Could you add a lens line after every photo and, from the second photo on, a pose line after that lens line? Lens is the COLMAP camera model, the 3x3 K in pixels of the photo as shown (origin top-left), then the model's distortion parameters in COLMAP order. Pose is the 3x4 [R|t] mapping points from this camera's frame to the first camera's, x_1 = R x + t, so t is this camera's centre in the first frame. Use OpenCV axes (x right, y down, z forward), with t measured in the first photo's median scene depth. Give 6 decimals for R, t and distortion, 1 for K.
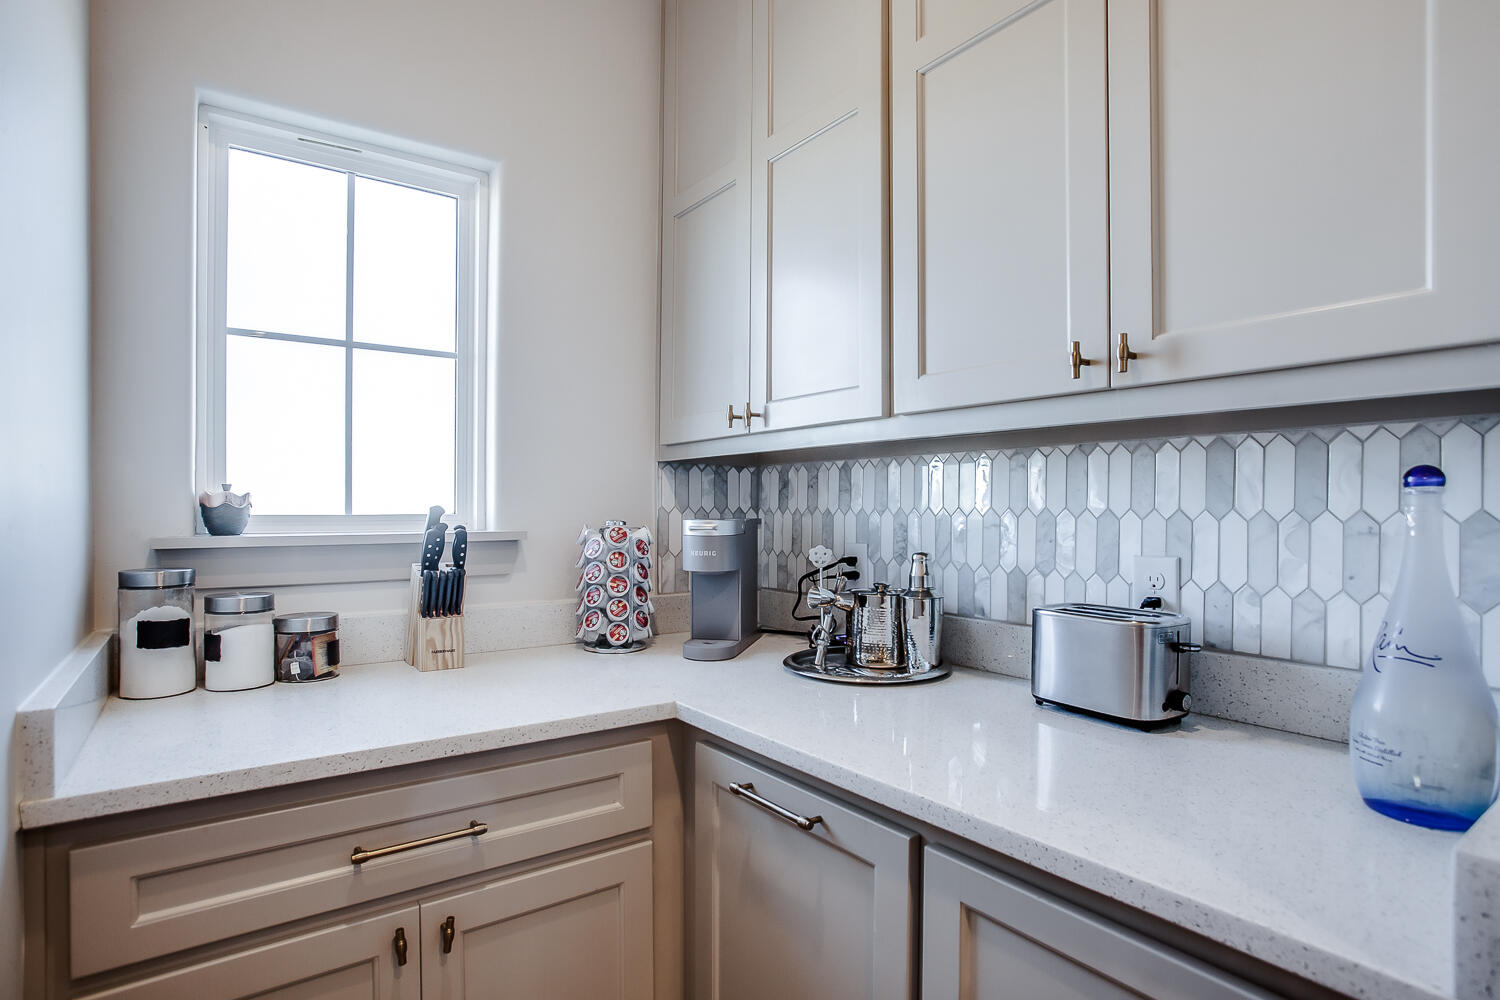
lens RADIAL K [[762.1, 0, 758.8], [0, 762.1, 508.5], [0, 0, 1]] dist [-0.055798, 0.021546]
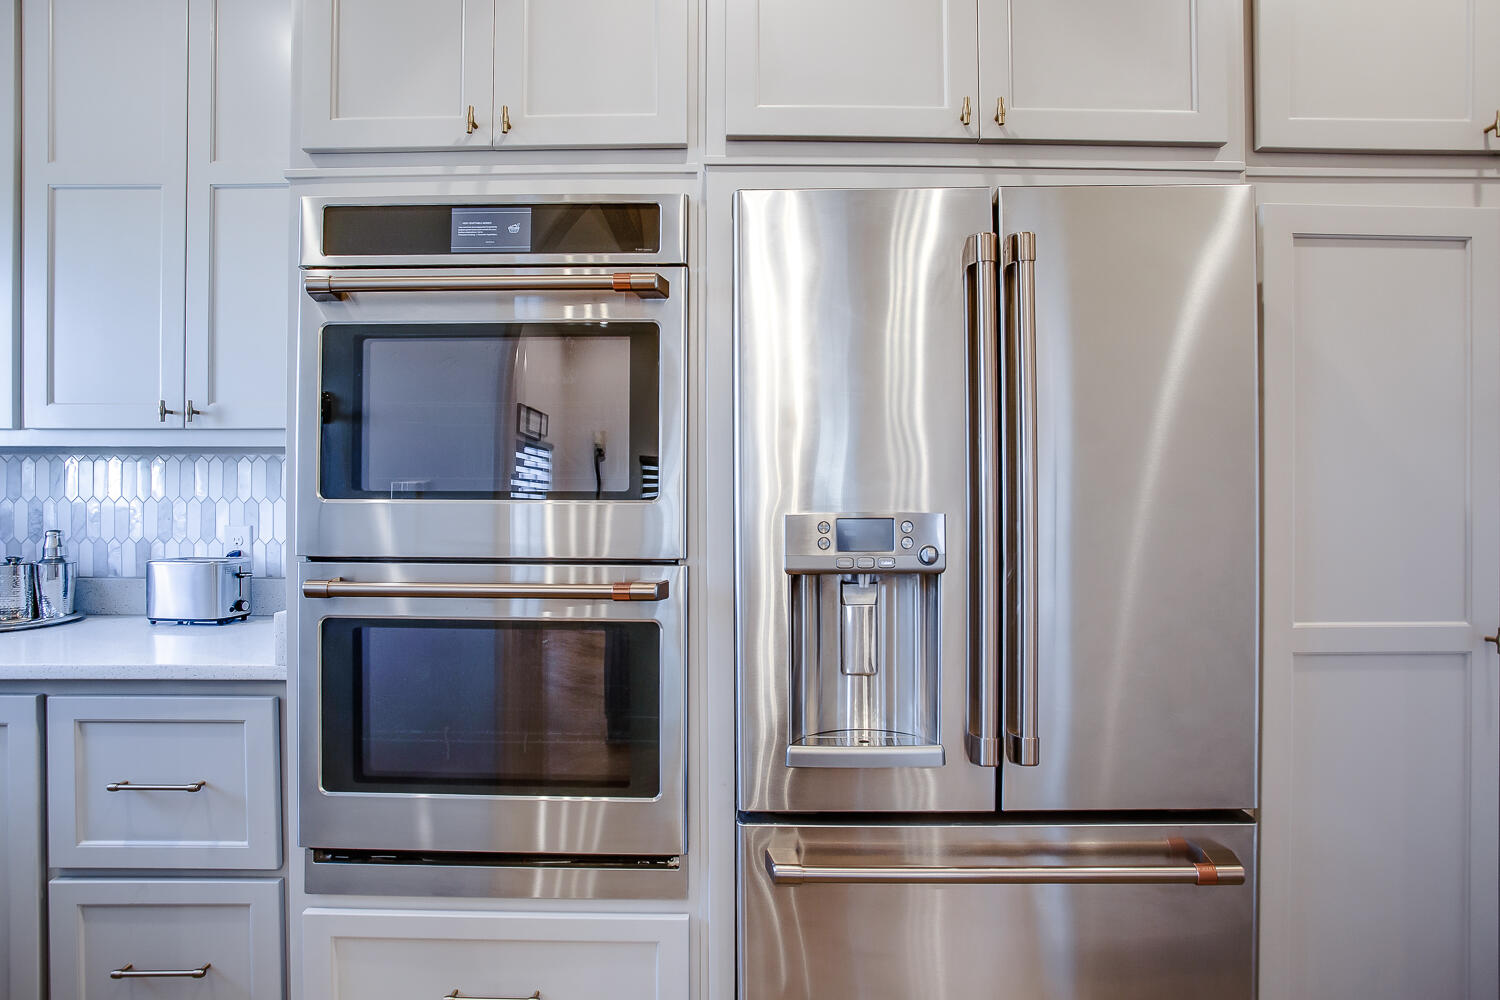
lens RADIAL K [[762.1, 0, 753.1], [0, 762.1, 502.2], [0, 0, 1]] dist [-0.055798, 0.021546]
pose [[0.590649, -0.004495, 0.806916, -0.104485], [0.000626, 0.999987, 0.005112, 0.003996], [-0.806928, -0.002514, 0.590644, -0.748817]]
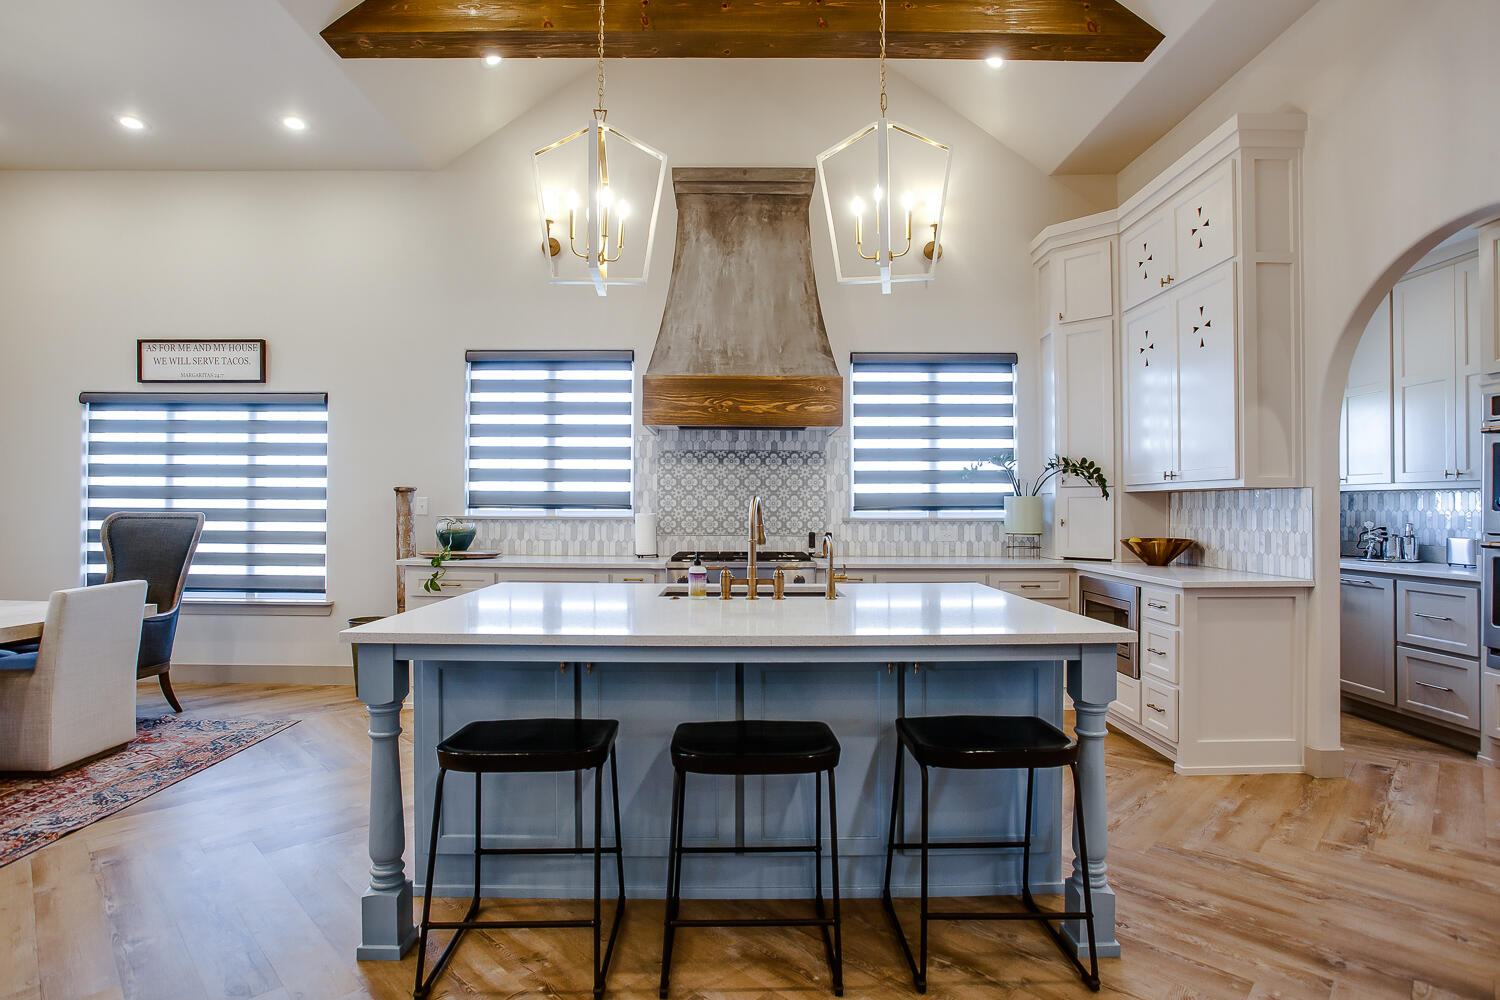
lens RADIAL K [[762.1, 0, 757.7], [0, 762.1, 502.0], [0, 0, 1]] dist [-0.055798, 0.021546]
pose [[0.823282, -0.006344, -0.567597, -0.270852], [0.002354, 0.999967, -0.007762, -0.012642], [0.567627, 0.005055, 0.823270, -3.047115]]
